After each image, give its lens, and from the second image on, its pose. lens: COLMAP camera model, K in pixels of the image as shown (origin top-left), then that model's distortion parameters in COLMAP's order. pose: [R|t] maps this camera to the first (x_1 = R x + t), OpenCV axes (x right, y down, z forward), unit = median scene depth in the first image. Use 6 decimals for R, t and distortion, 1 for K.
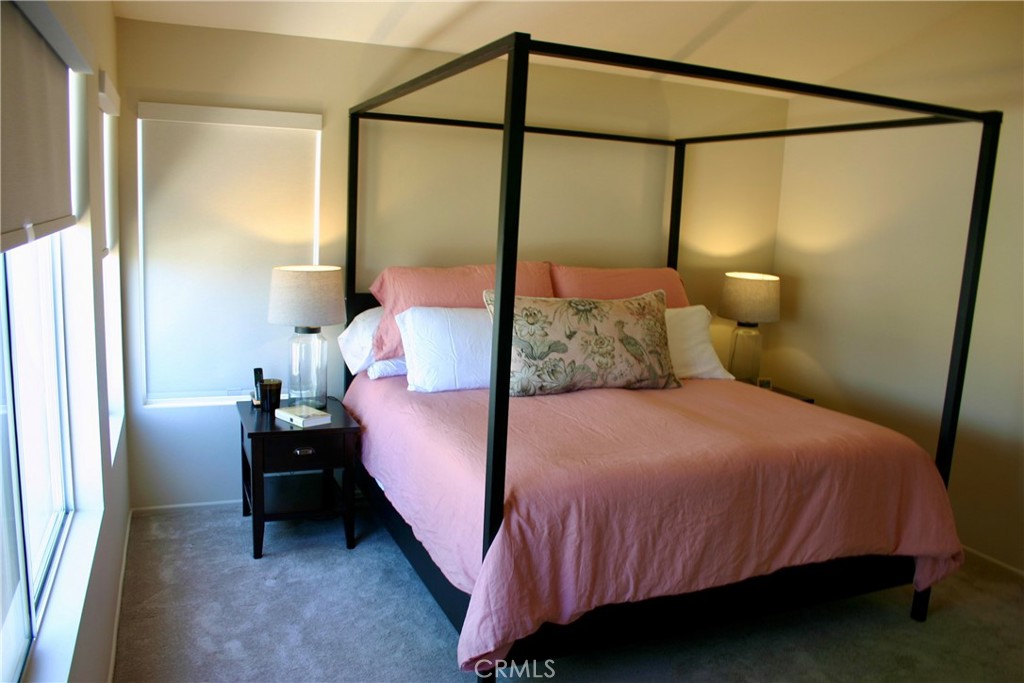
lens RADIAL K [[819.1, 0, 510.3], [0, 819.1, 355.9], [0, 0, 1]] dist [-0.149631, 0.127833]
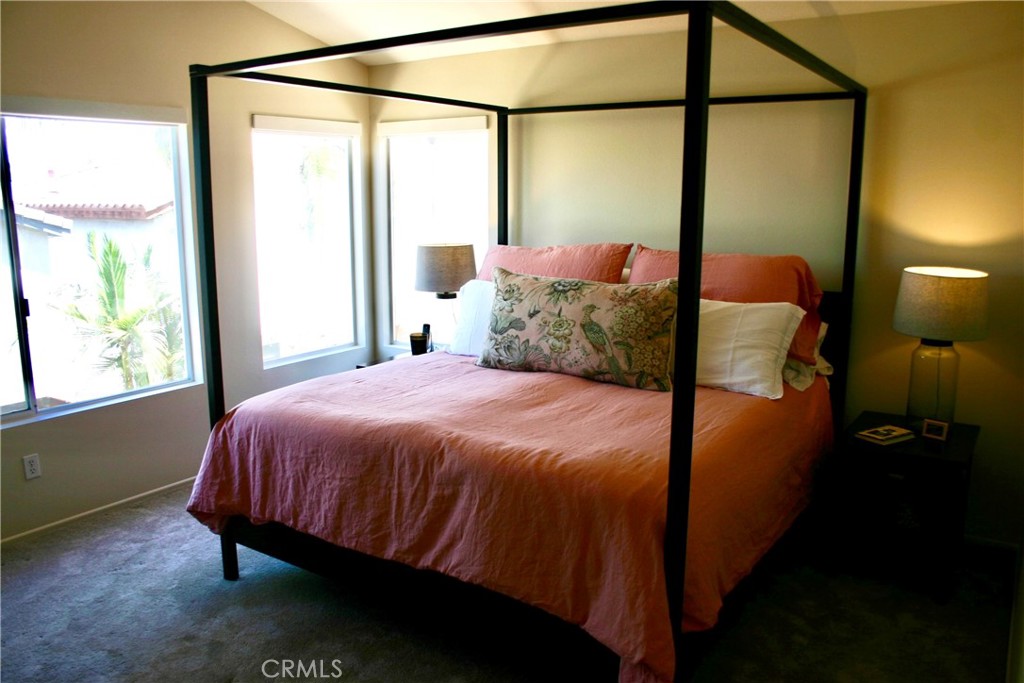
lens RADIAL K [[819.1, 0, 510.3], [0, 819.1, 355.9], [0, 0, 1]] dist [-0.149631, 0.127833]
pose [[0.543907, 0.119165, -0.830641, 0.891123], [-0.121018, 0.990657, 0.062878, -0.034291], [0.830373, 0.066323, 0.553246, 0.435877]]
